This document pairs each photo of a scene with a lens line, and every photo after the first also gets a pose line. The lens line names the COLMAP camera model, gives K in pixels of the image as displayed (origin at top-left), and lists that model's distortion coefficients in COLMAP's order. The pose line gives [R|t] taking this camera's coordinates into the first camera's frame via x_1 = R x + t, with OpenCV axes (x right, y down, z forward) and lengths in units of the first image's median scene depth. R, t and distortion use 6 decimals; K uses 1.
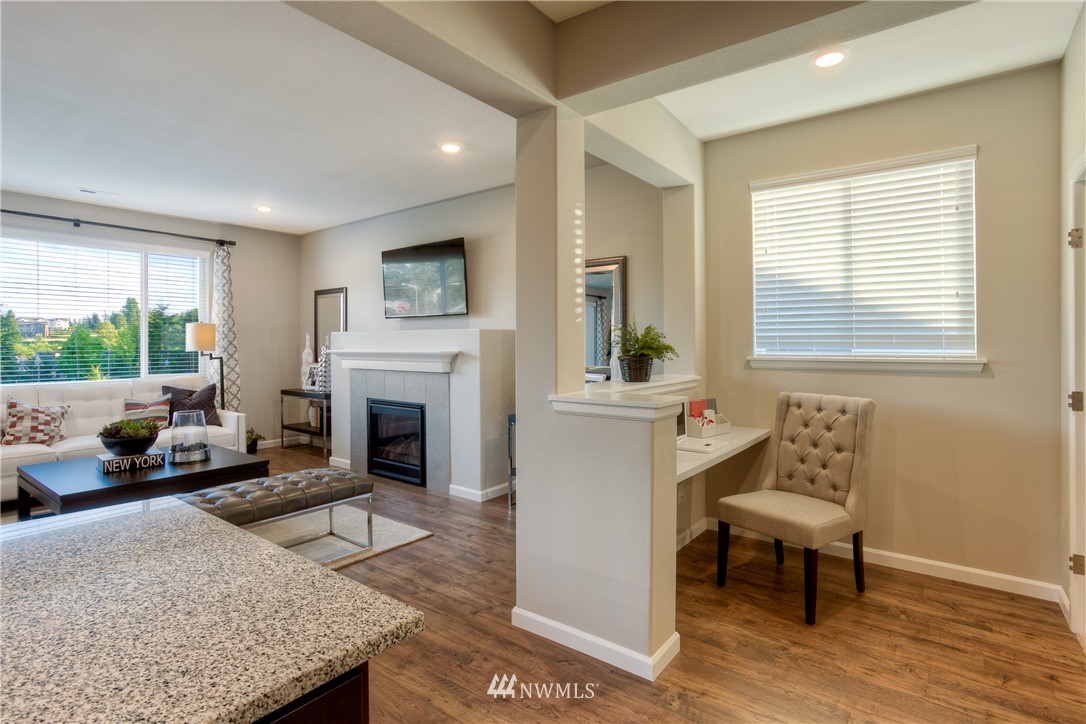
lens RADIAL K [[533.3, 0, 546.6], [0, 533.3, 348.8], [0, 0, 1]] dist [-0.059087, 0.025172]
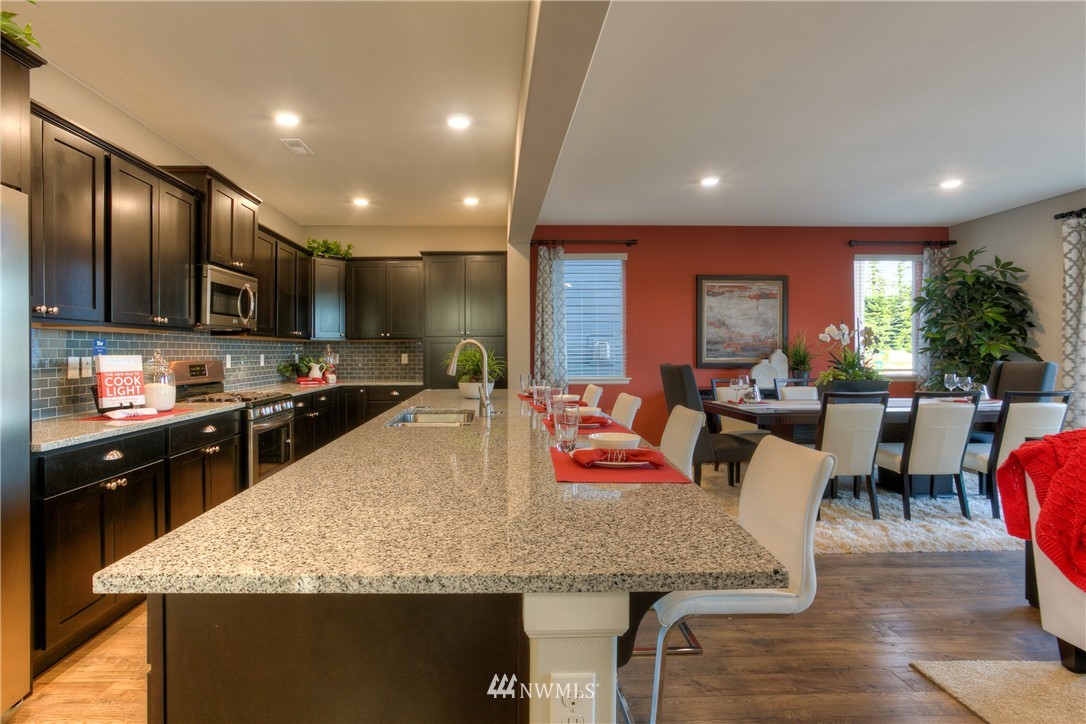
lens RADIAL K [[533.3, 0, 491.7], [0, 533.3, 349.8], [0, 0, 1]] dist [-0.059087, 0.025172]
pose [[-0.798790, 0.001655, -0.601608, -0.046550], [0.000083, 0.999997, 0.002641, 0.016144], [0.601610, 0.002060, -0.798787, 0.415856]]
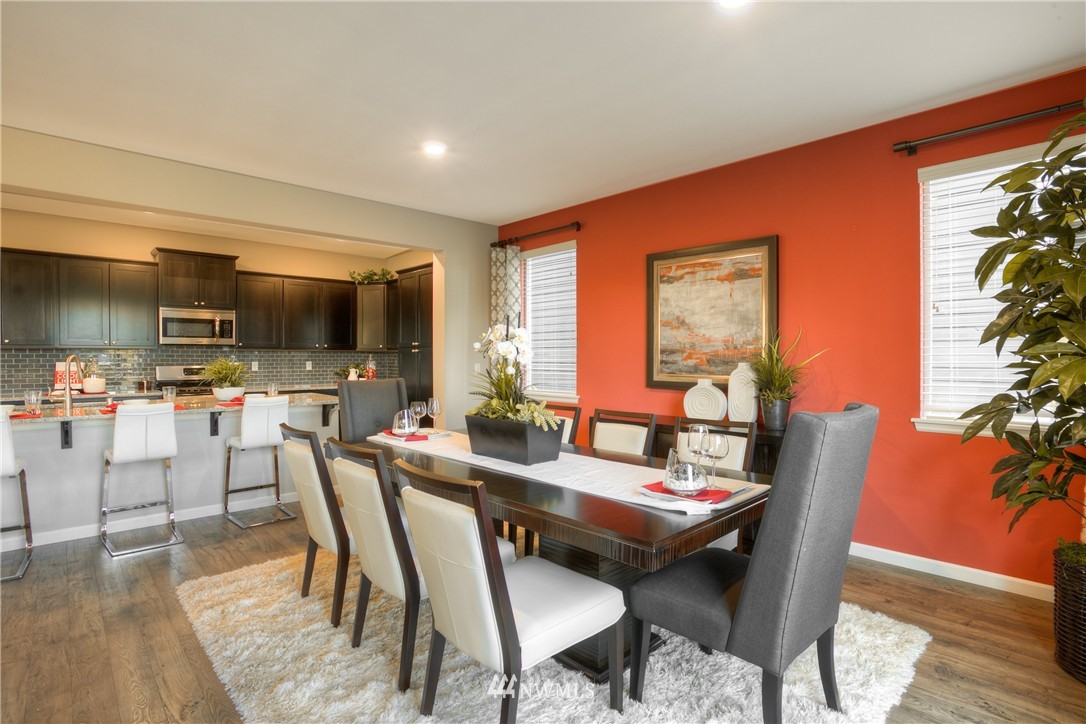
lens RADIAL K [[533.3, 0, 519.1], [0, 533.3, 353.5], [0, 0, 1]] dist [-0.059087, 0.025172]
pose [[-0.983711, 0.000799, 0.179757, -1.306861], [0.001375, 0.999994, 0.003081, 0.000906], [-0.179754, 0.003278, -0.983706, 0.647635]]
